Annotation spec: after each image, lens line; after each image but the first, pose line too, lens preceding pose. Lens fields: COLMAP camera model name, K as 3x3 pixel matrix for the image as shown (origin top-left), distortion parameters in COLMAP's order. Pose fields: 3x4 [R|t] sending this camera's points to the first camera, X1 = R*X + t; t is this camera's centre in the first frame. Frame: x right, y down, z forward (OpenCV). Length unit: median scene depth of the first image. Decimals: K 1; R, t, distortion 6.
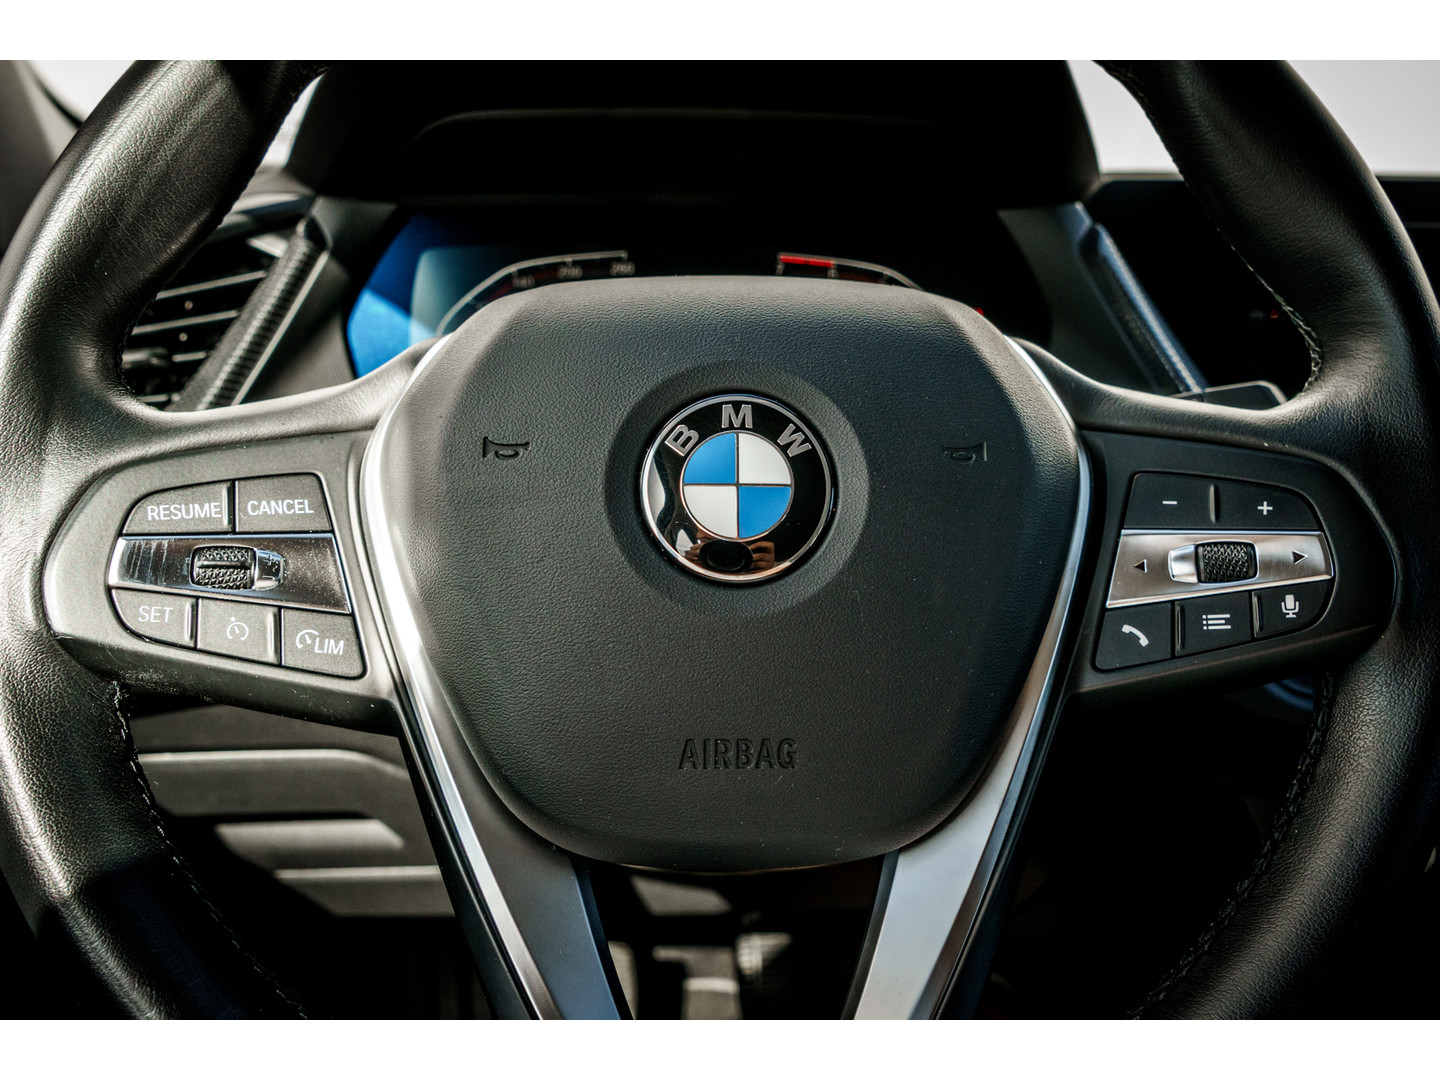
lens RADIAL K [[1239.2, 0, 720.0], [0, 1239.2, 540.0], [0, 0, 1]] dist [-0.001812, 0.002281]
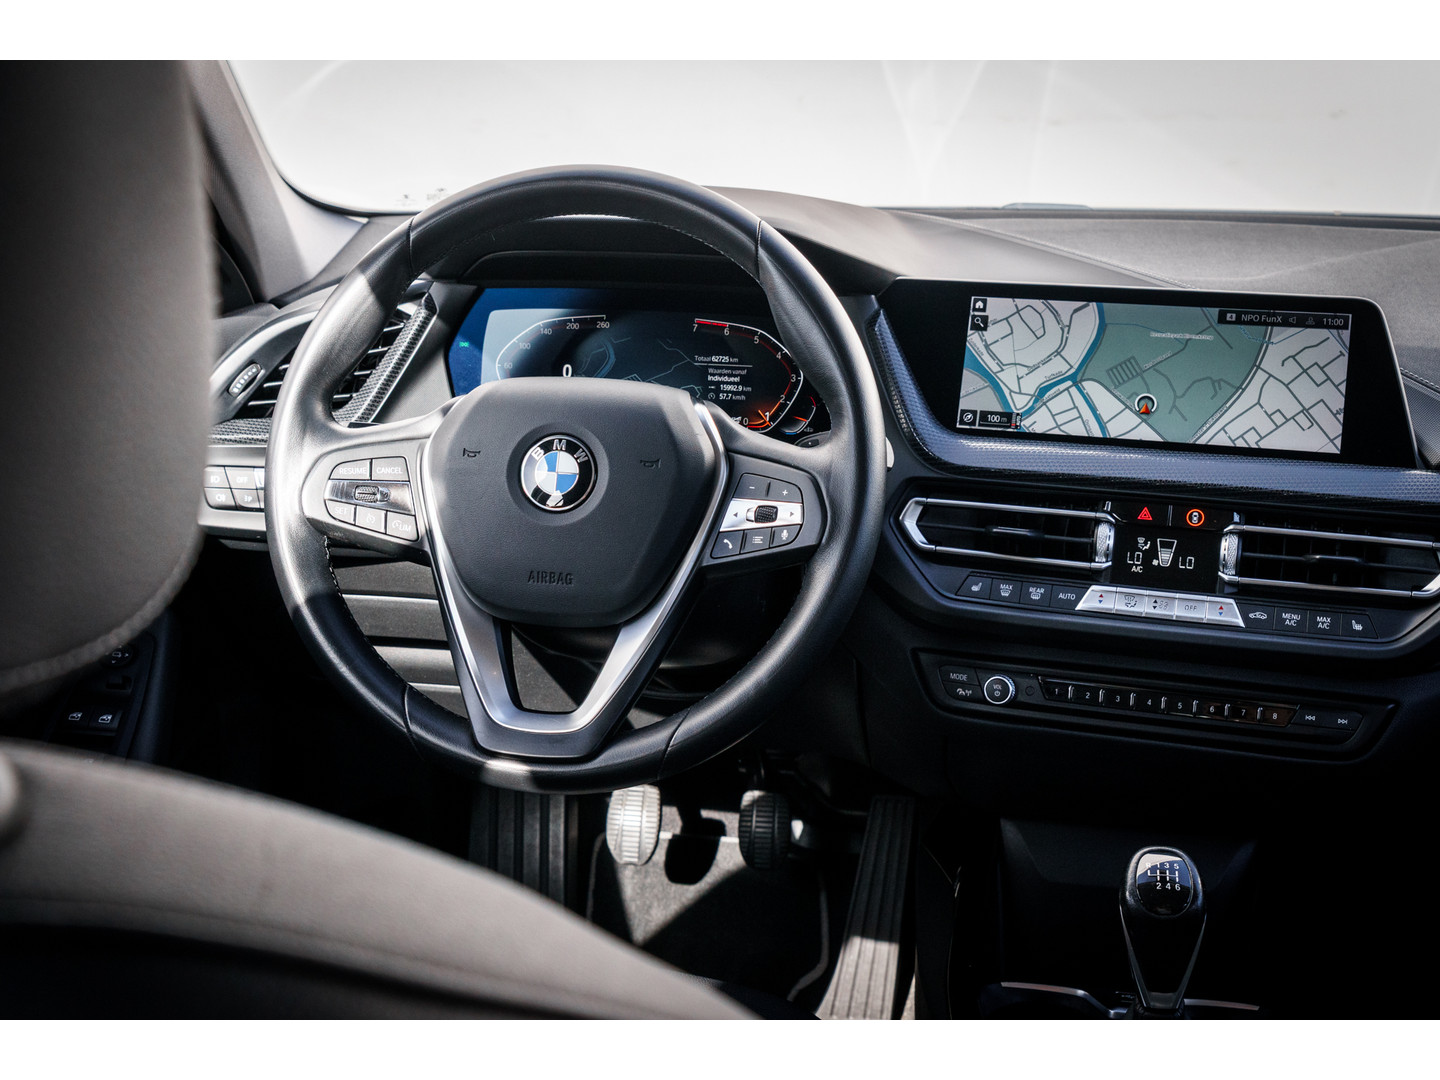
lens RADIAL K [[1730.7, 0, 722.7], [0, 1730.7, 633.1], [0, 0, 1]] dist [-0.030628, -0.028472]
pose [[0.976112, 0.071740, -0.205081, 1.043867], [-0.050213, 0.992848, 0.108314, -0.113456], [0.211384, -0.095429, 0.972733, -2.285726]]
